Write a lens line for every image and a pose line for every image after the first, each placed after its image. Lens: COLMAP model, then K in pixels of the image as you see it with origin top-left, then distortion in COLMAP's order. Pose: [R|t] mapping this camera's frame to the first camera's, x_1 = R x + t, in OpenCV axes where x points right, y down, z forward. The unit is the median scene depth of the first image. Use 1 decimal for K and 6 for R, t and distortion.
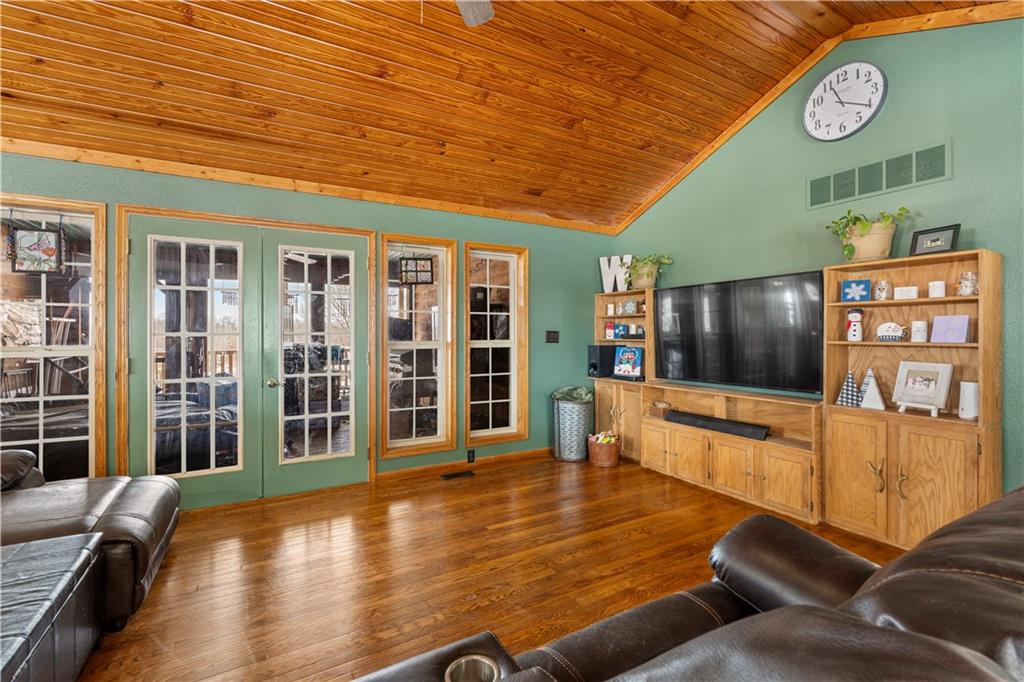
lens RADIAL K [[450.1, 0, 509.9], [0, 450.1, 331.9], [0, 0, 1]] dist [-0.007296, 0.002886]
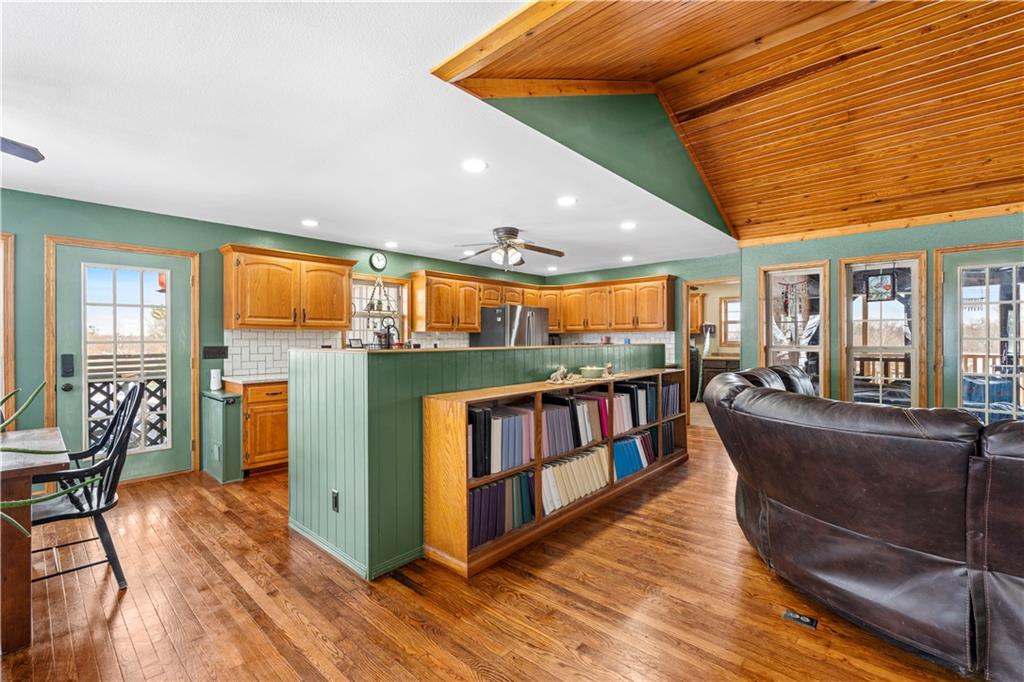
lens RADIAL K [[450.1, 0, 520.0], [0, 450.1, 337.7], [0, 0, 1]] dist [-0.007296, 0.002886]
pose [[0.311578, 0.000726, -0.950220, 0.068584], [0.004327, 0.999988, 0.002183, -0.006876], [0.950211, -0.004791, 0.311571, -0.599159]]
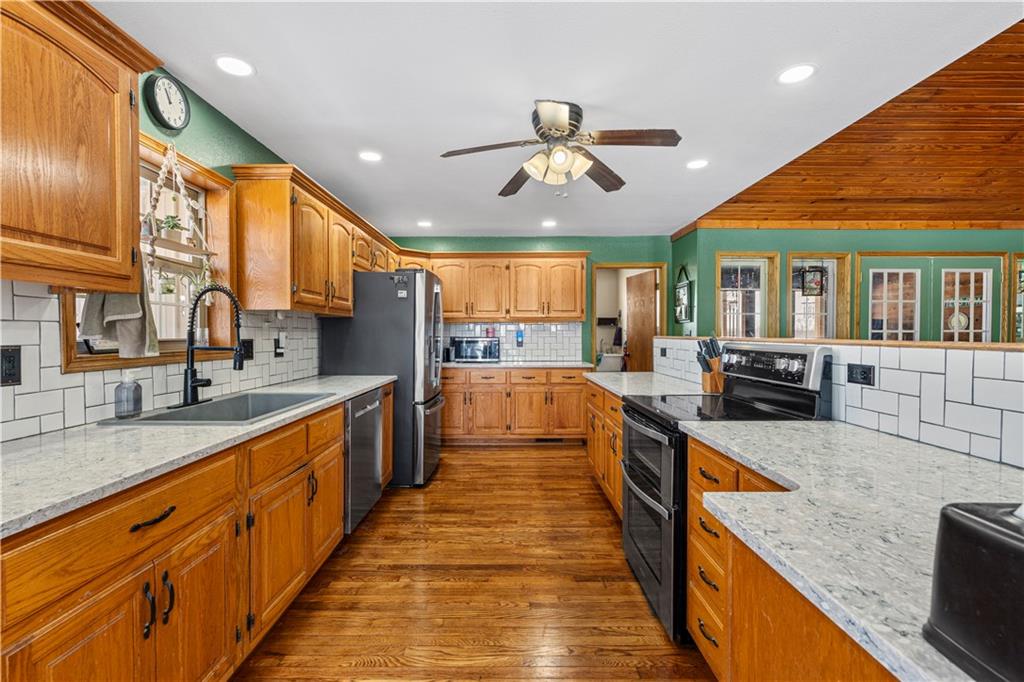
lens RADIAL K [[450.1, 0, 511.6], [0, 450.1, 340.5], [0, 0, 1]] dist [-0.007296, 0.002886]
pose [[0.872211, 0.009747, -0.489033, -0.968047], [-0.001082, 0.999837, 0.017999, 0.008718], [0.489129, -0.015170, 0.872079, -0.868537]]
